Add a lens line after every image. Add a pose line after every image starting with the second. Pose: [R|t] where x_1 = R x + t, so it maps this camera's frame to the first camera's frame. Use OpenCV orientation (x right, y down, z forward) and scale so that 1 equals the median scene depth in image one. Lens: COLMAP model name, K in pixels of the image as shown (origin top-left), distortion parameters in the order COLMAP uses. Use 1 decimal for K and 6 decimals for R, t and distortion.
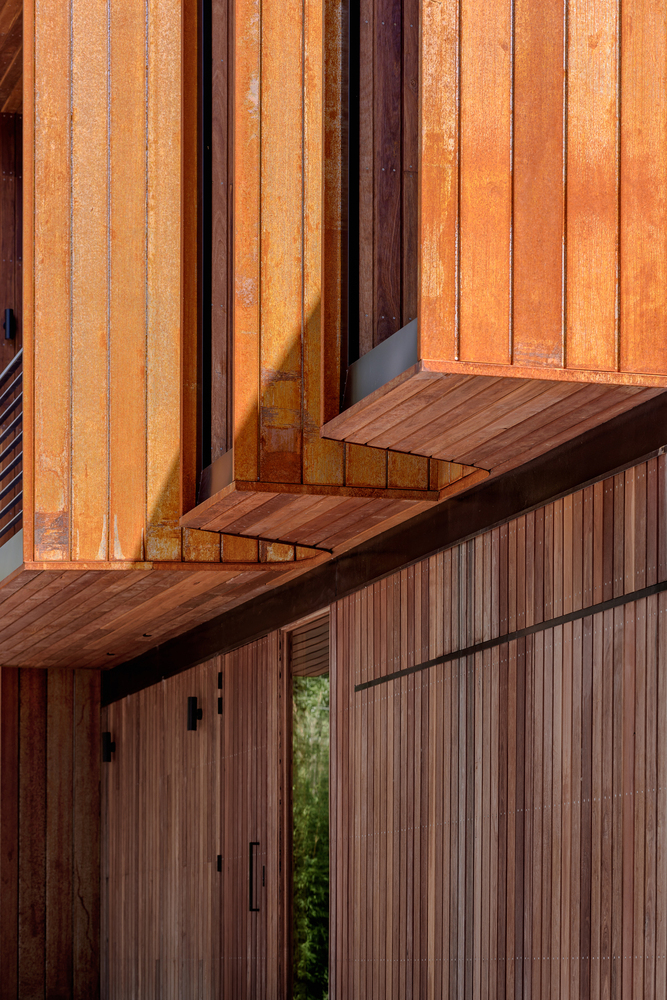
lens RADIAL K [[3062.6, 0, 333.9], [0, 3062.6, 501.1], [0, 0, 1]] dist [0.010594, 0.000000]
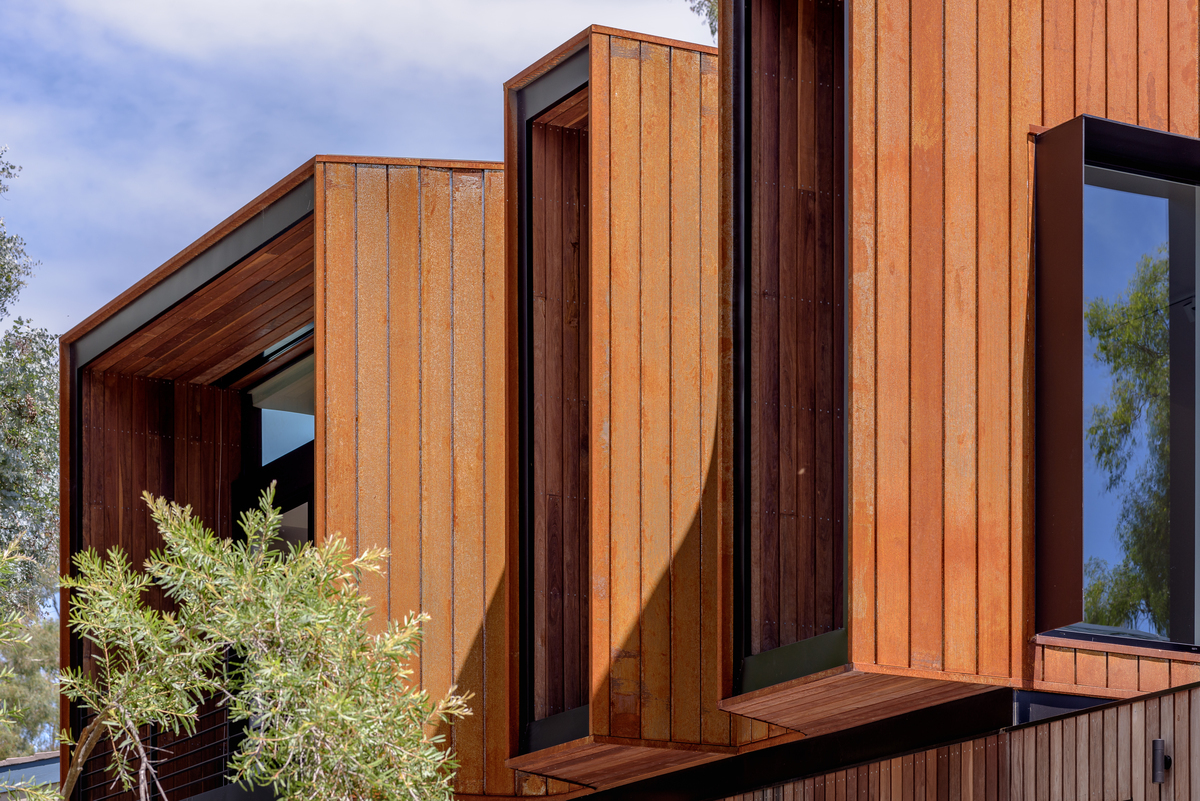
lens RADIAL K [[3675.1, 0, 599.6], [0, 3675.1, 400.0], [0, 0, 1]] dist [0.010594, 0.000000]
pose [[0.973361, 0.047613, 0.224280, -0.419301], [-0.029155, 0.995962, -0.084905, -0.017384], [-0.227417, 0.076104, 0.970819, -0.559654]]
